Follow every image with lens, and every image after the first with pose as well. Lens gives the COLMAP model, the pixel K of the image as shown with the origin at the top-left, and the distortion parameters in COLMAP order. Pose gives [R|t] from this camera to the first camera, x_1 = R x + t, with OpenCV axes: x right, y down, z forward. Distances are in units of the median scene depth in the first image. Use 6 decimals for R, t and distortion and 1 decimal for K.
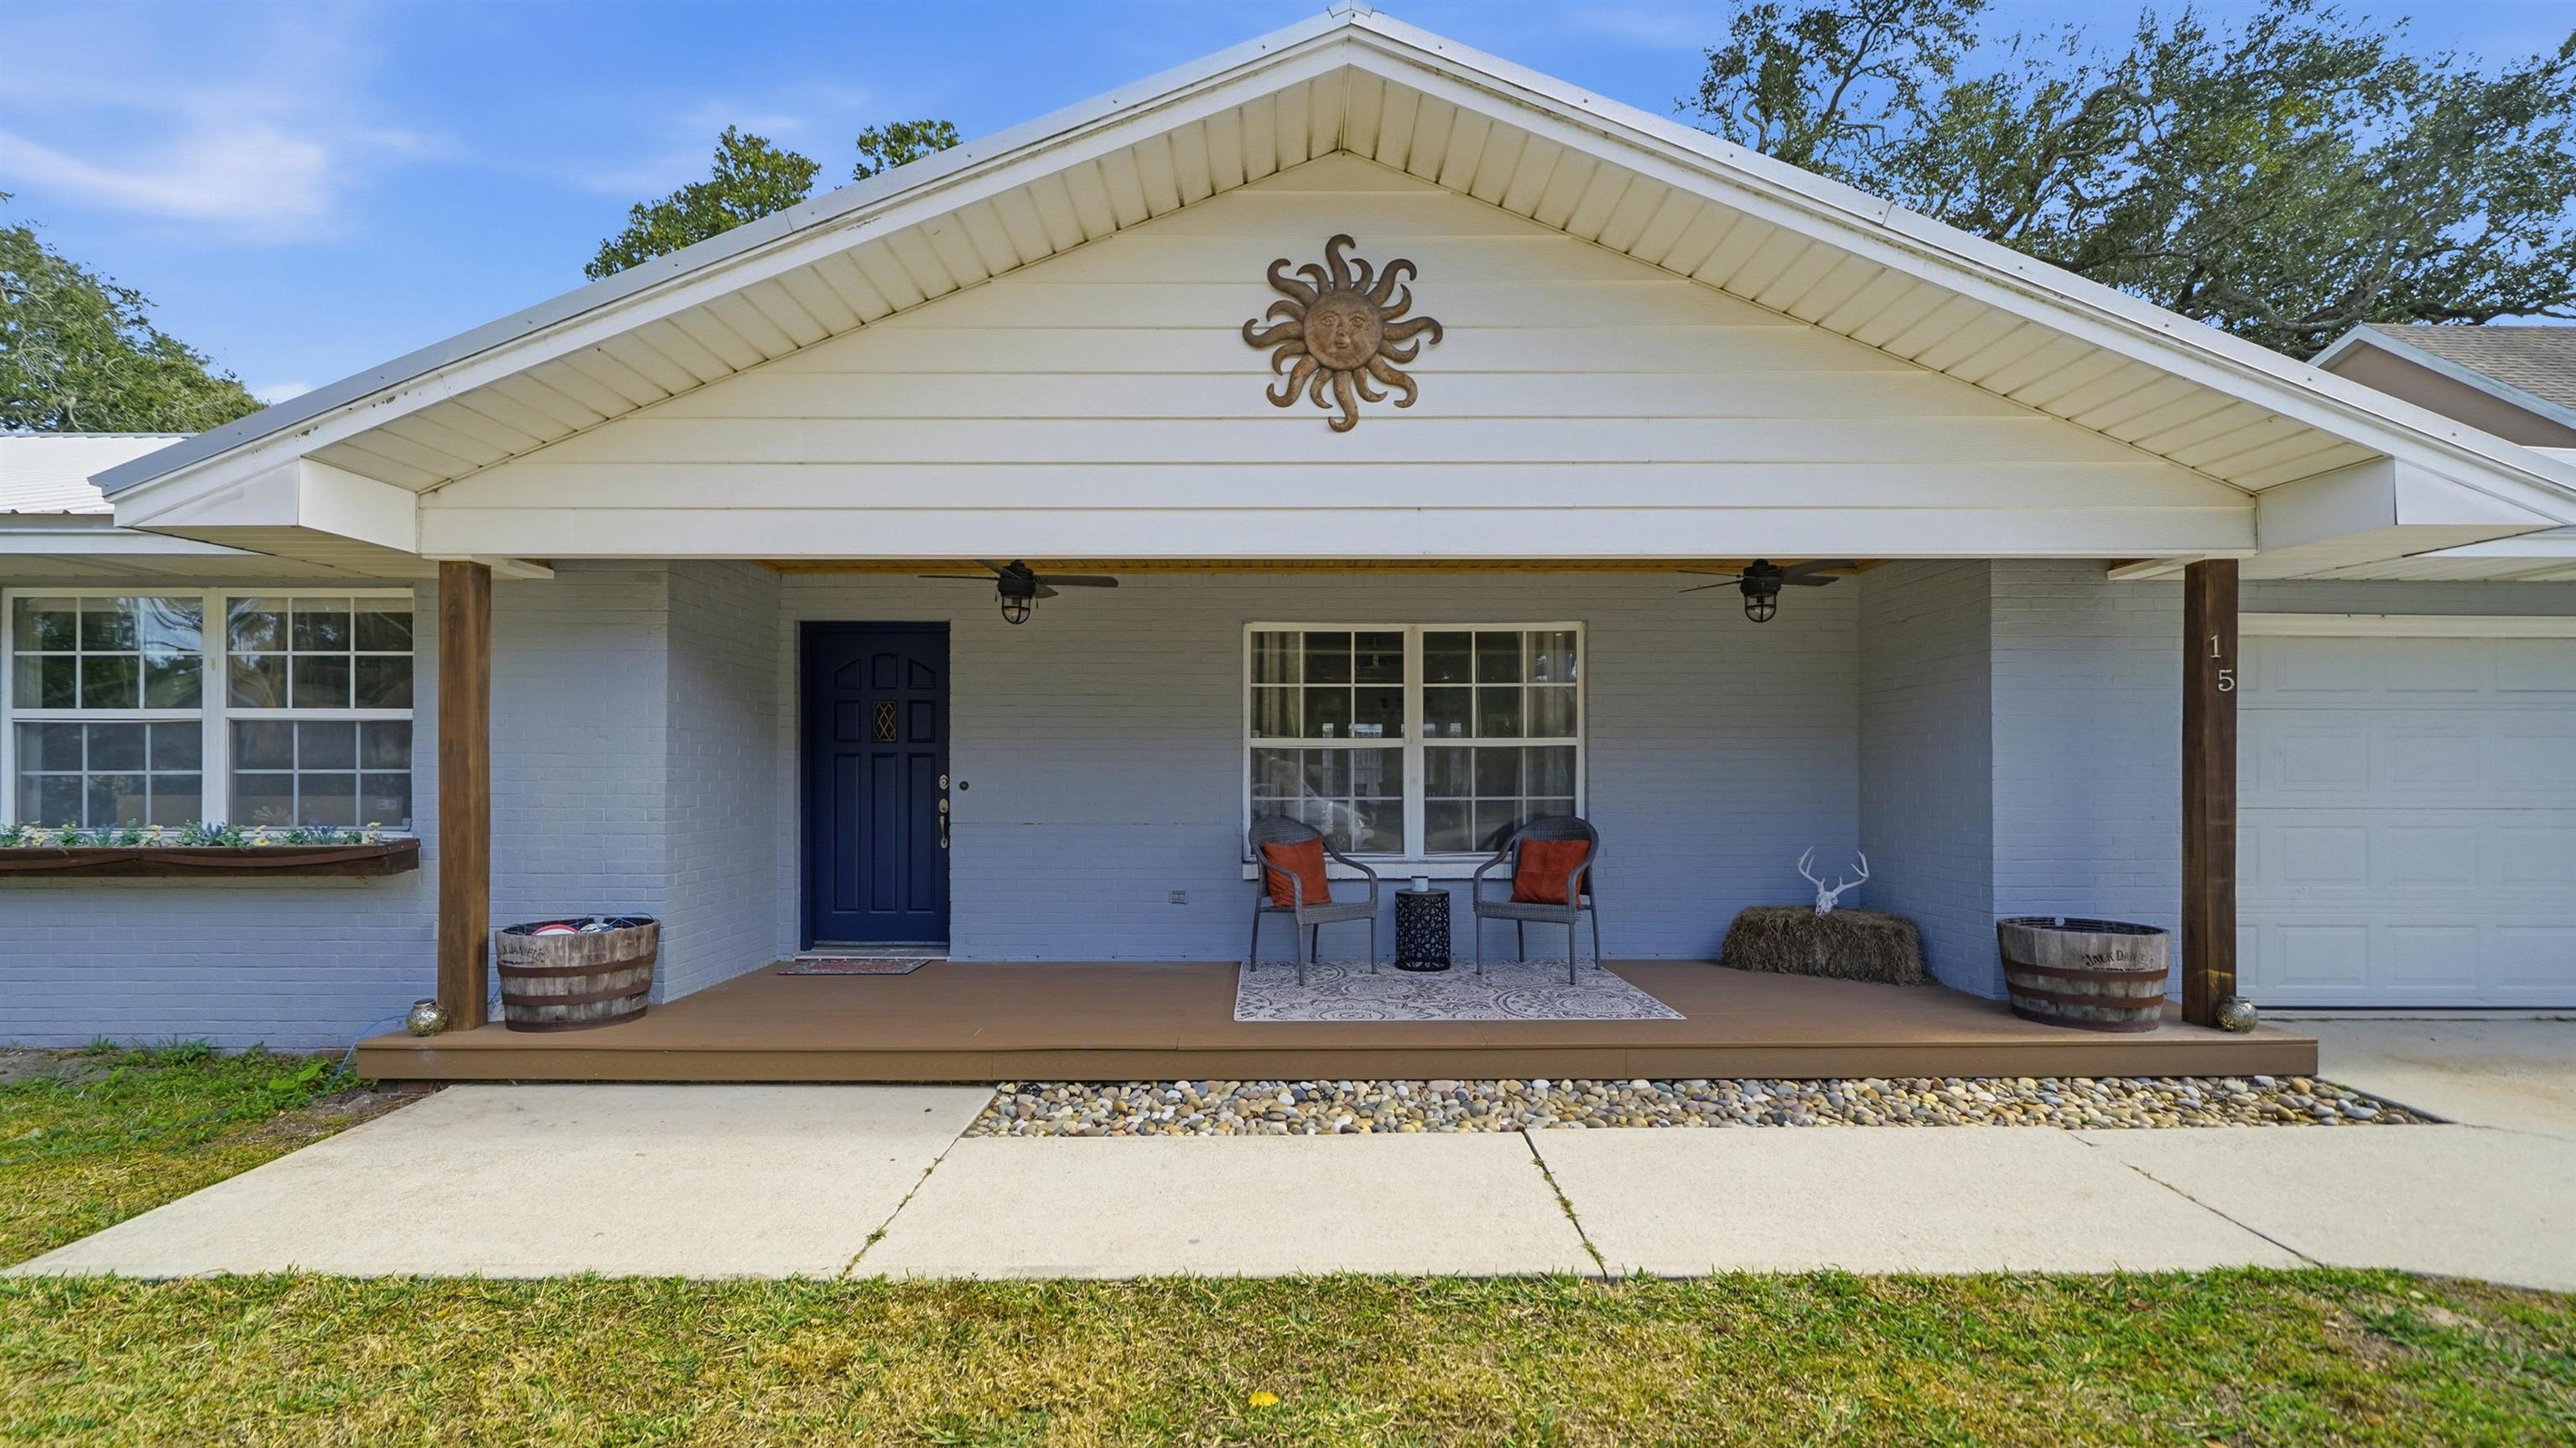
lens RADIAL K [[1030.5, 0, 1268.0], [0, 1030.5, 758.3], [0, 0, 1]] dist [0.000413, 0.000054]
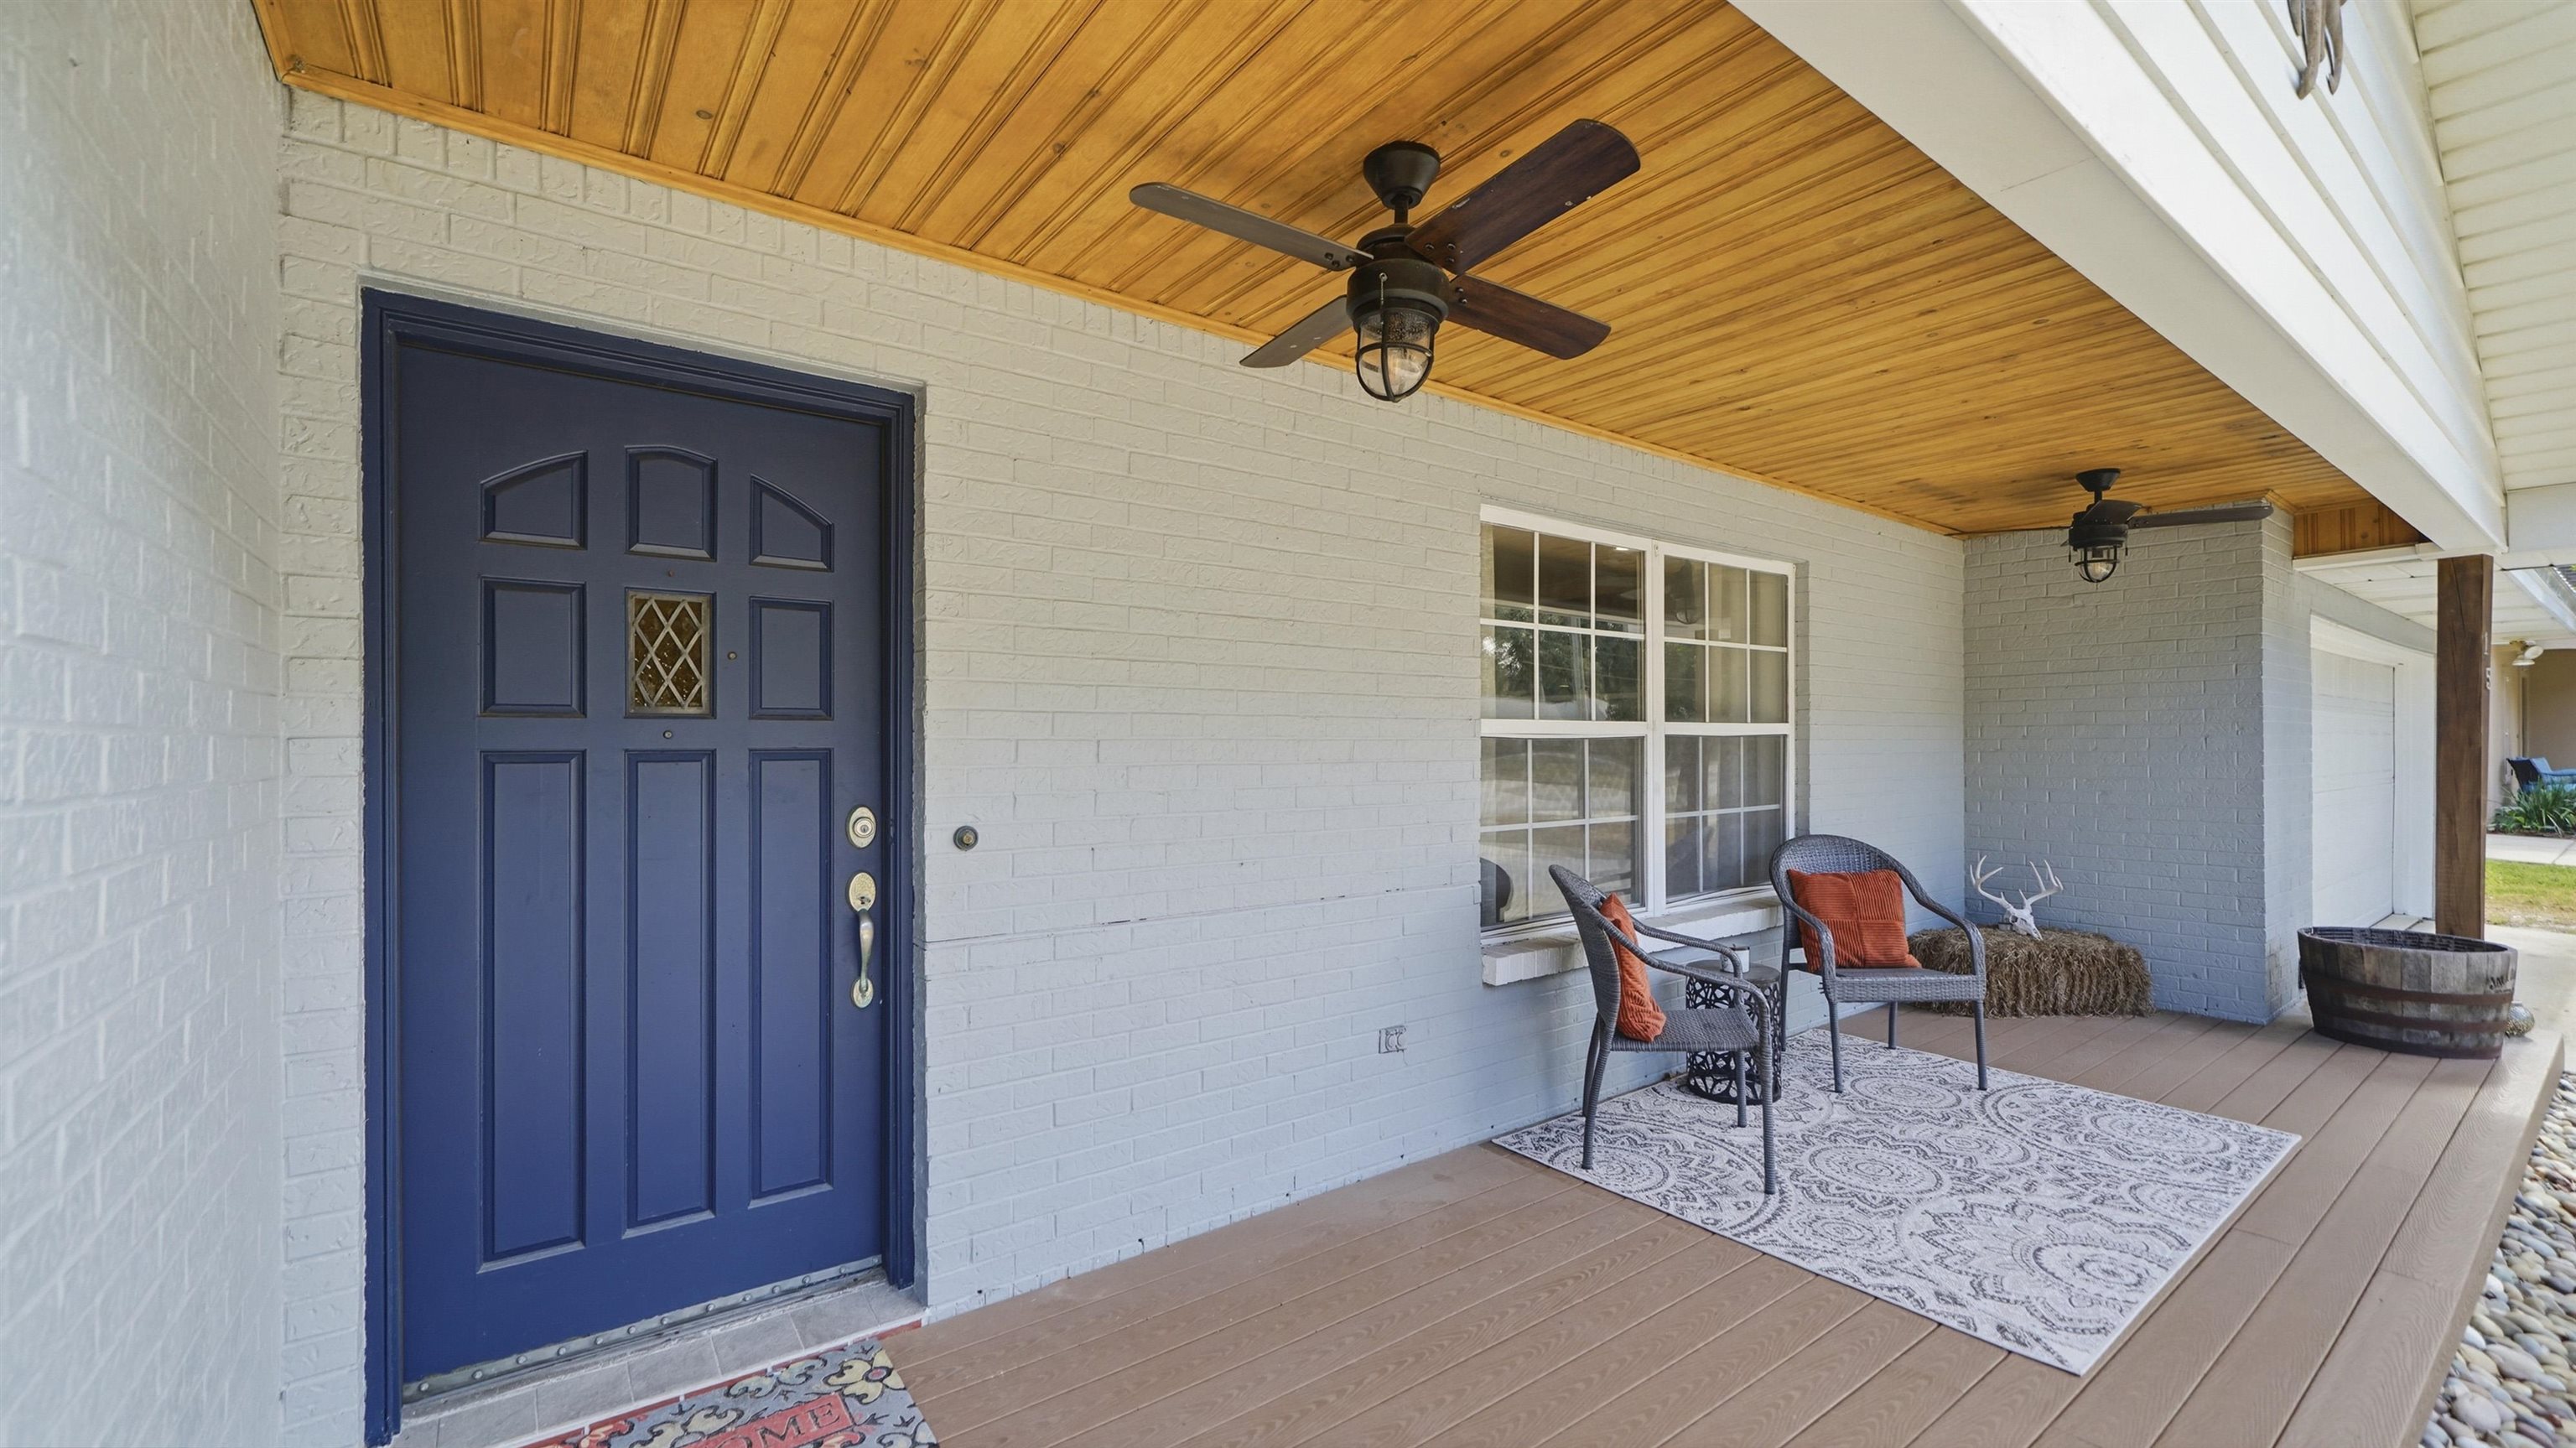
lens RADIAL K [[1030.5, 0, 1282.6], [0, 1030.5, 738.4], [0, 0, 1]] dist [0.000413, 0.000054]
pose [[0.813300, 0.001812, 0.581842, -0.439775], [-0.005066, 0.999979, 0.003966, -0.011778], [-0.581823, -0.006173, 0.813292, 0.663511]]
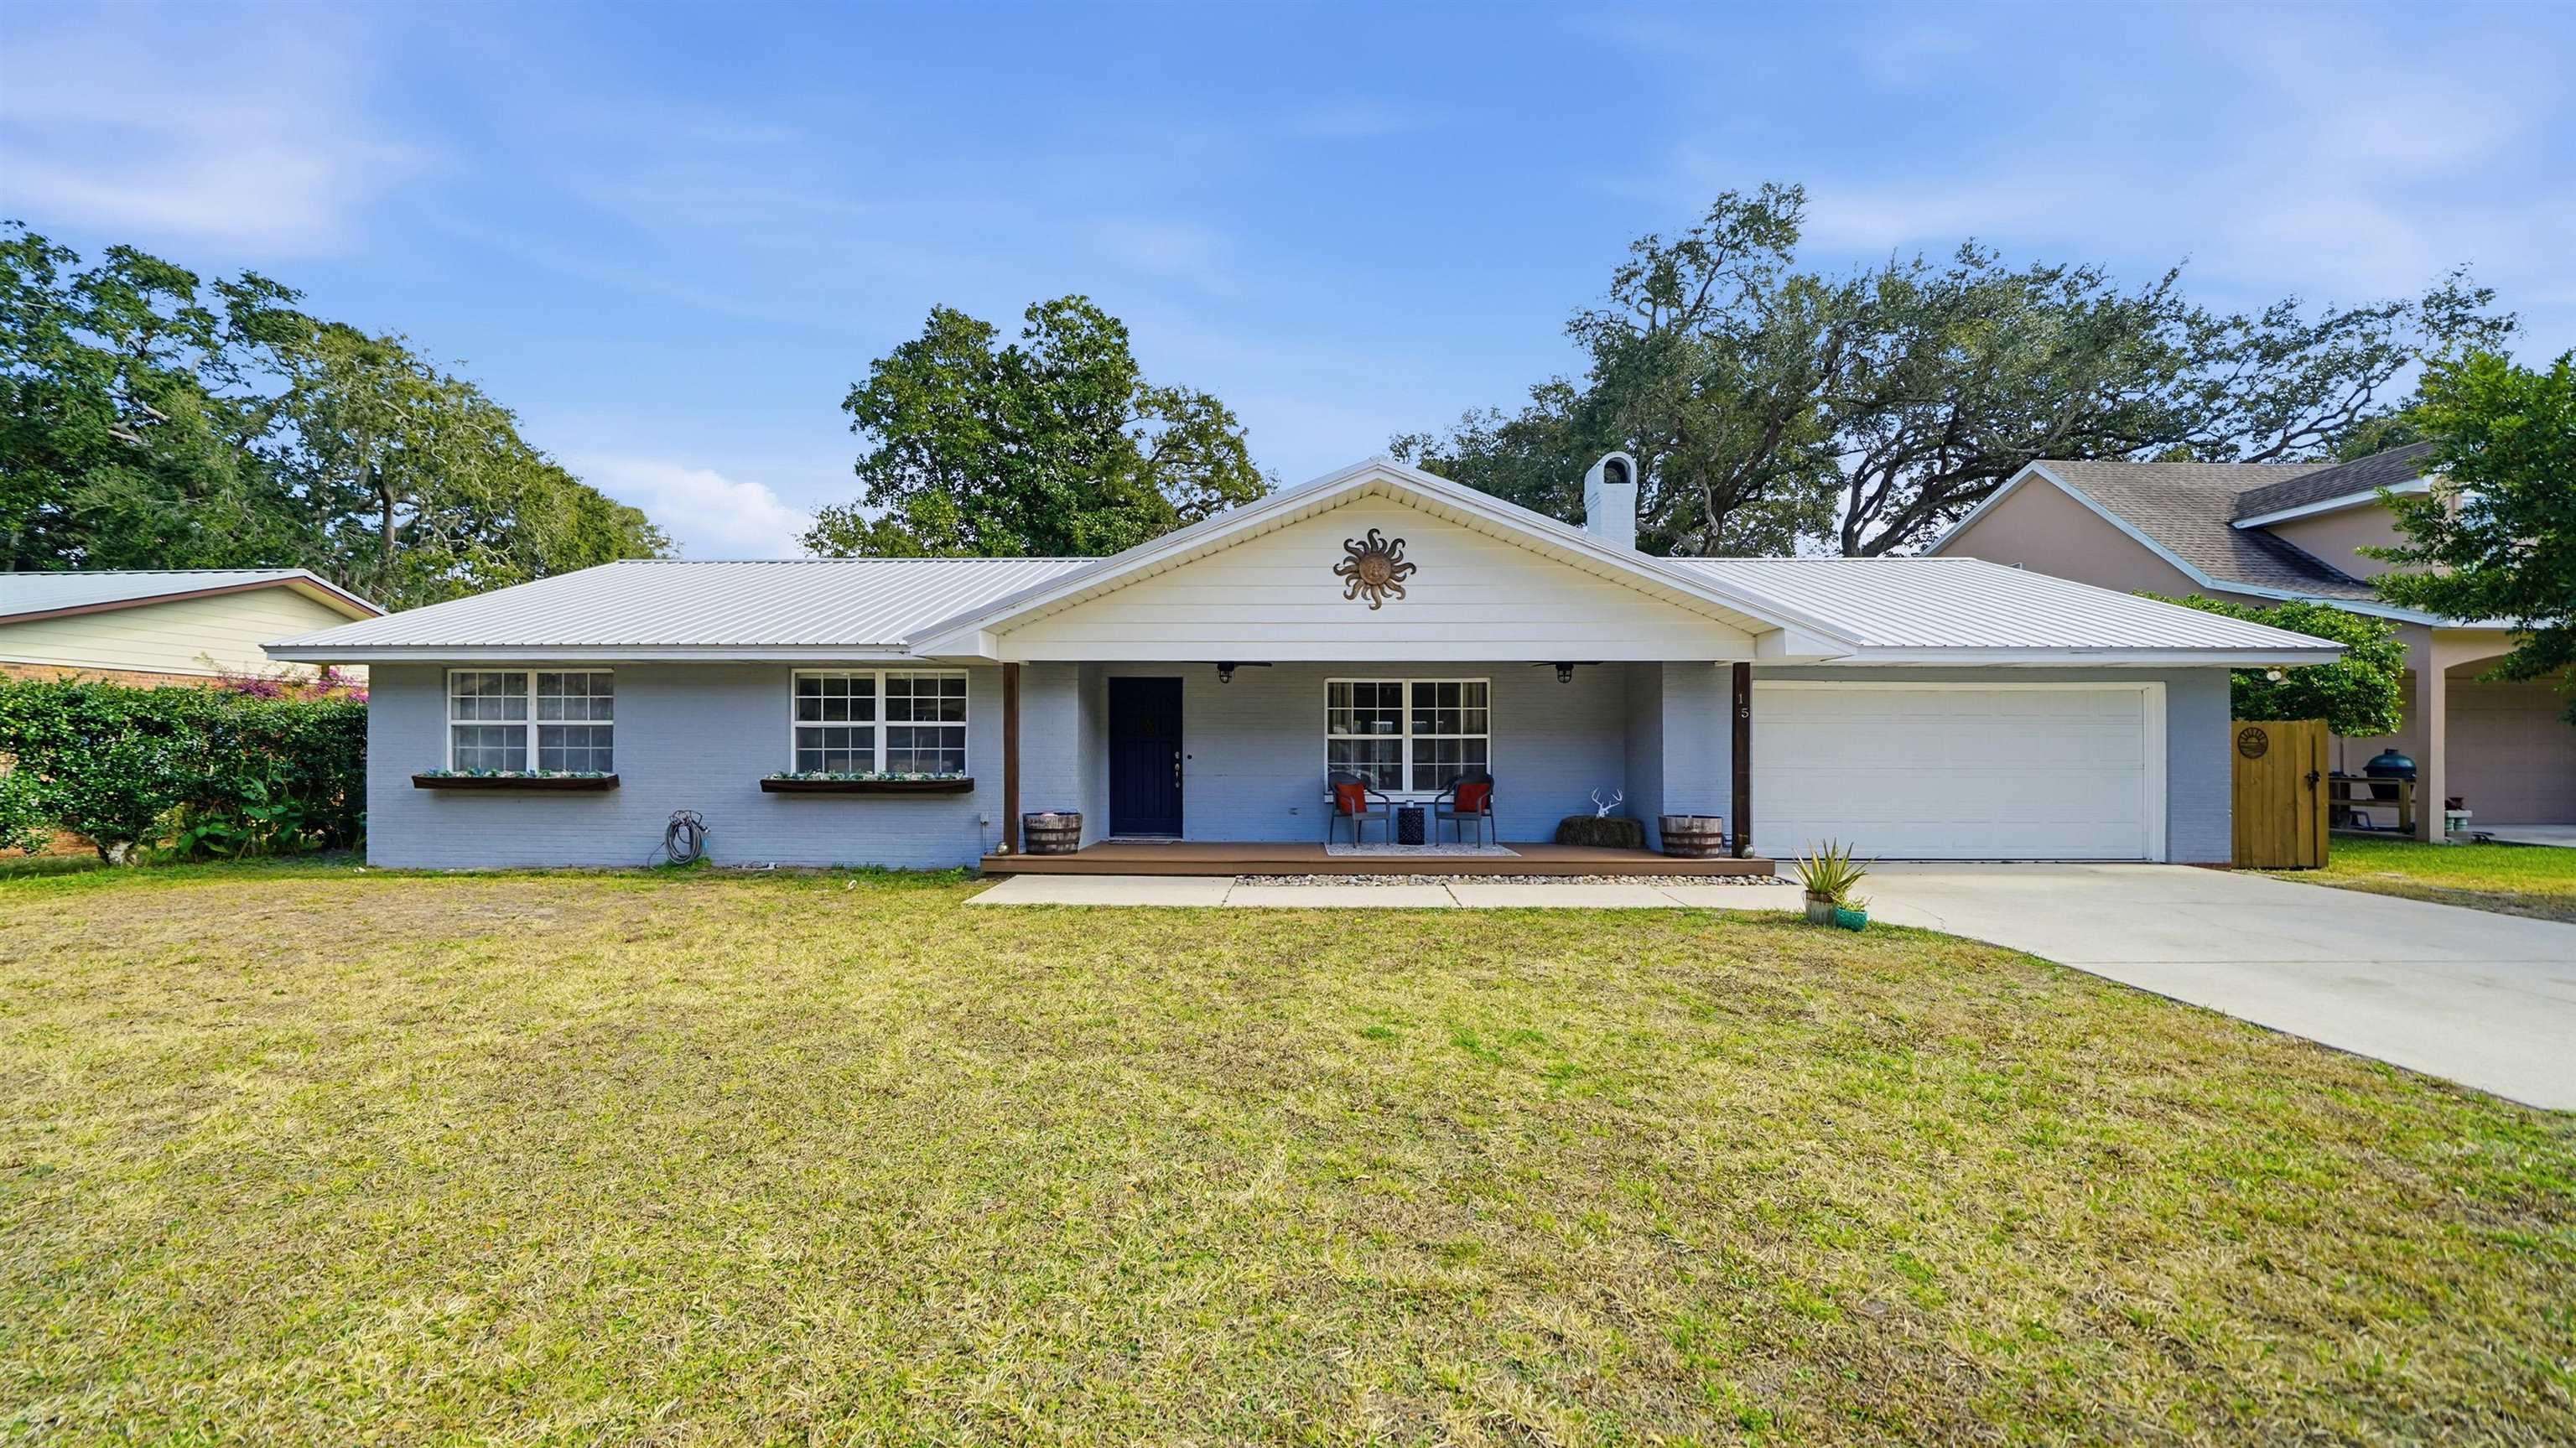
lens RADIAL K [[900.6, 0, 1268.4], [0, 900.6, 721.3], [0, 0, 1]] dist [-0.024747, 0.001738]
pose [[0.999588, 0.001605, -0.028658, -0.089701], [-0.002315, 0.999691, -0.024759, -0.001012], [0.028609, 0.024815, 0.999283, -0.855268]]
